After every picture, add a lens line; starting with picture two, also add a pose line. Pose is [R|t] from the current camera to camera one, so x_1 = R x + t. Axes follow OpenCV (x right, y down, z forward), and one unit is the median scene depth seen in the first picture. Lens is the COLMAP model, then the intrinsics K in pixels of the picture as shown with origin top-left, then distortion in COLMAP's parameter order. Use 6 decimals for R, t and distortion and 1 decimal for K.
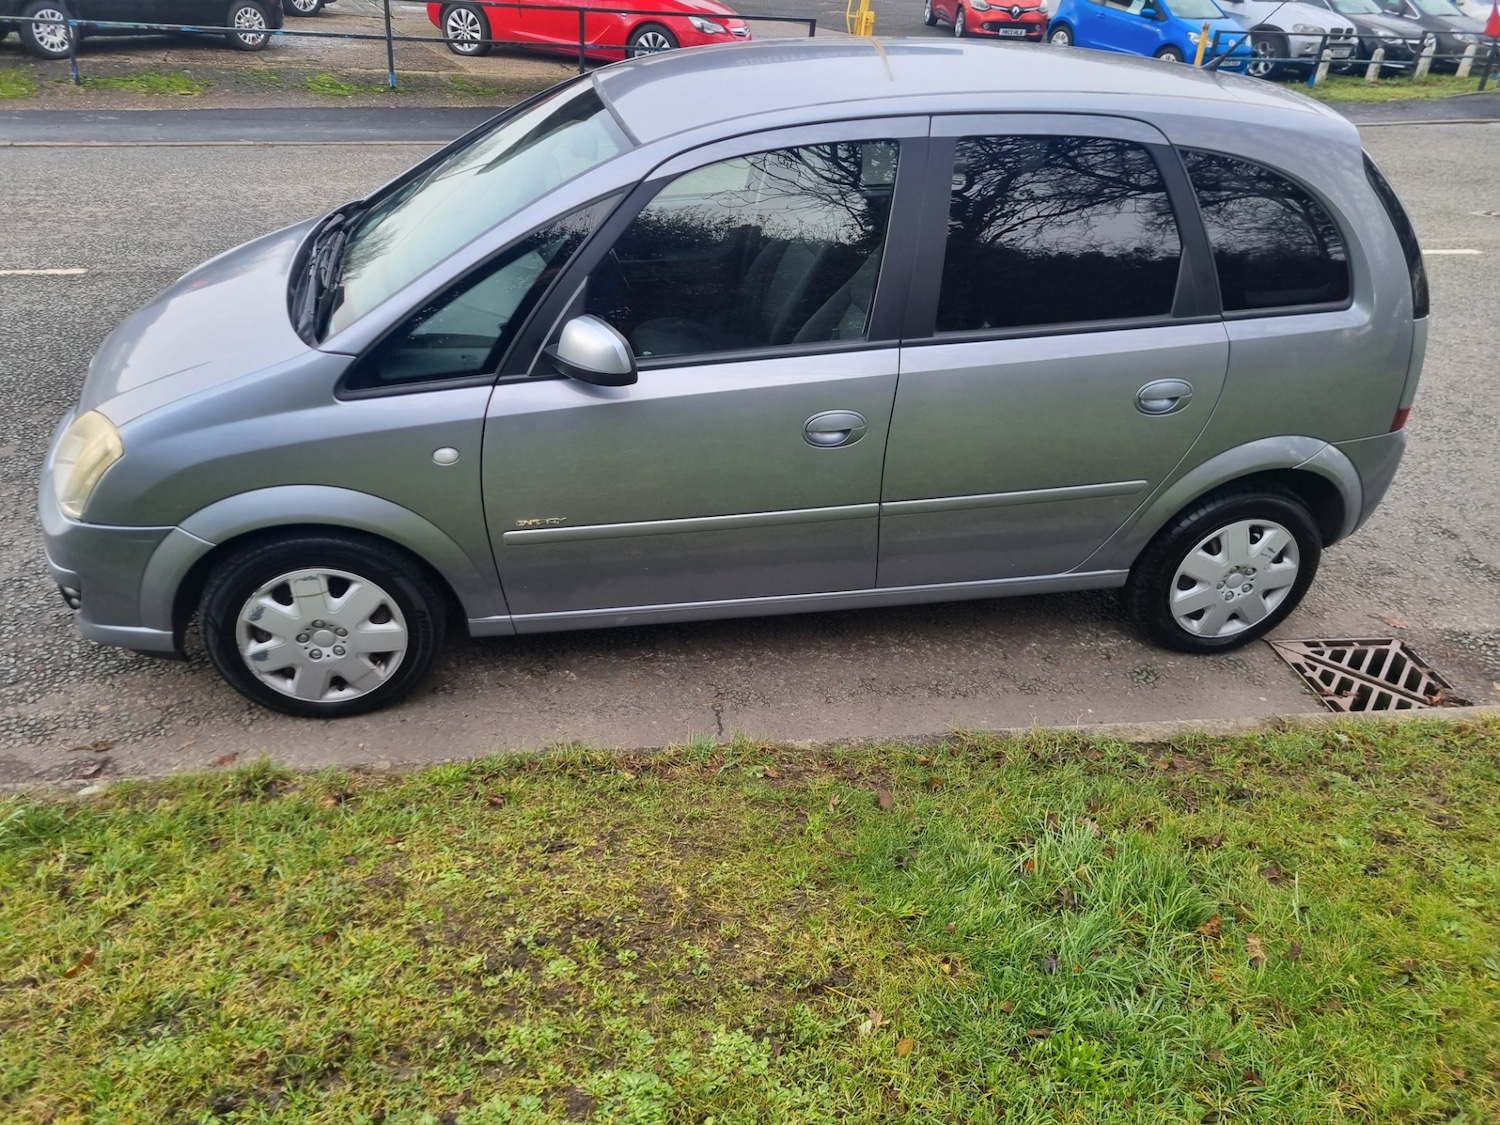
lens RADIAL K [[1151.0, 0, 750.0], [0, 1151.0, 562.5], [0, 0, 1]] dist [0.080511, -0.061463]
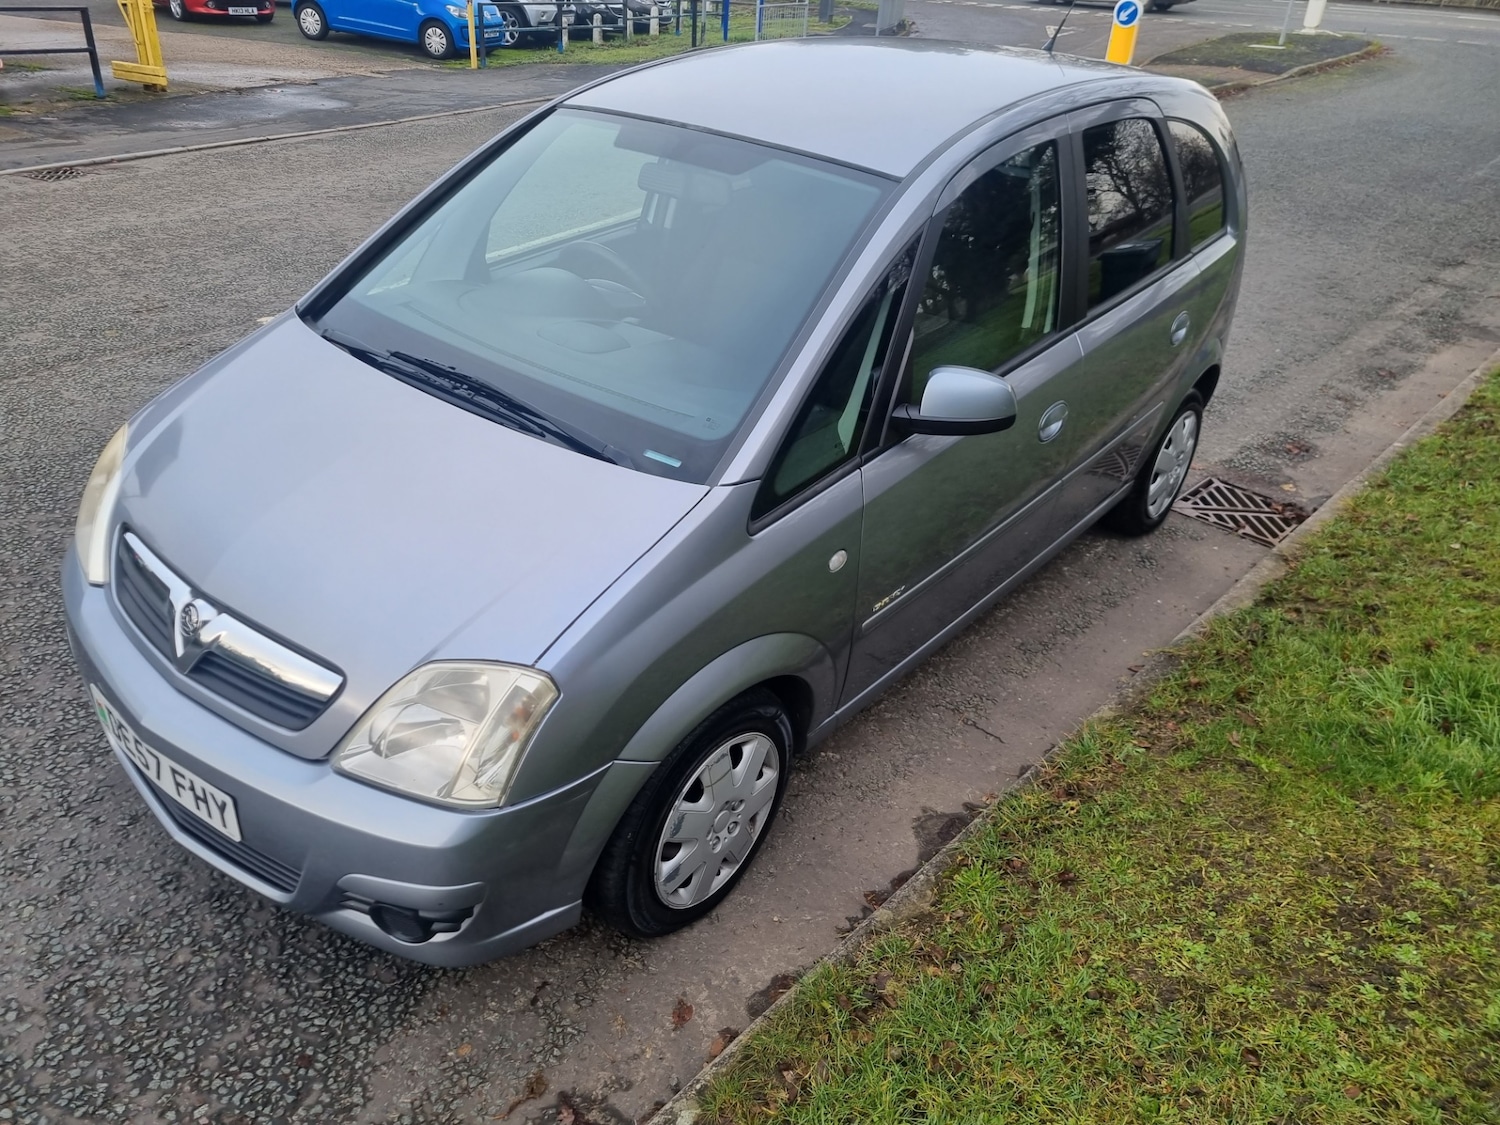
lens RADIAL K [[1128.5, 0, 752.7], [0, 1128.5, 583.5], [0, 0, 1]] dist [0.076727, -0.064586]
pose [[0.764795, -0.331758, 0.552291, -0.646017], [0.305945, 0.941423, 0.141845, -0.177246], [-0.566997, 0.060488, 0.821496, 0.270452]]
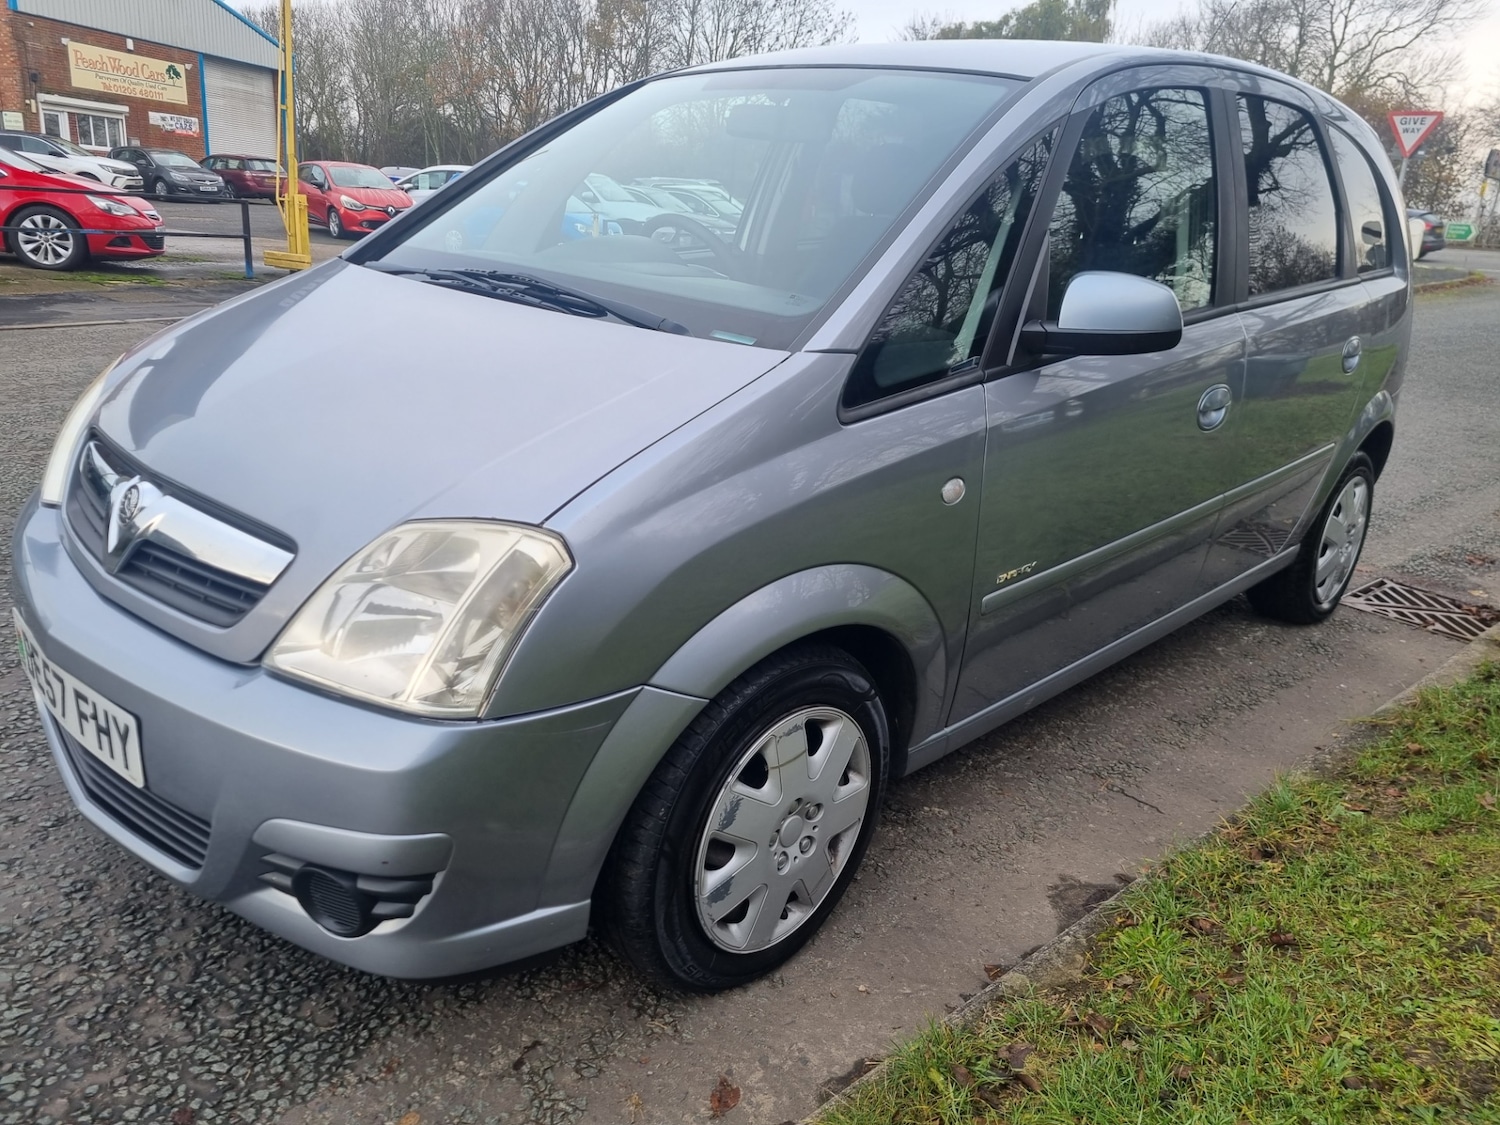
lens RADIAL K [[1126.1, 0, 755.5], [0, 1126.1, 565.2], [0, 0, 1]] dist [0.072923, -0.054356]
pose [[0.818148, -0.184955, 0.544450, -0.594487], [0.273449, 0.958084, -0.085442, -0.020368], [-0.505826, 0.218783, 0.834430, 0.417732]]
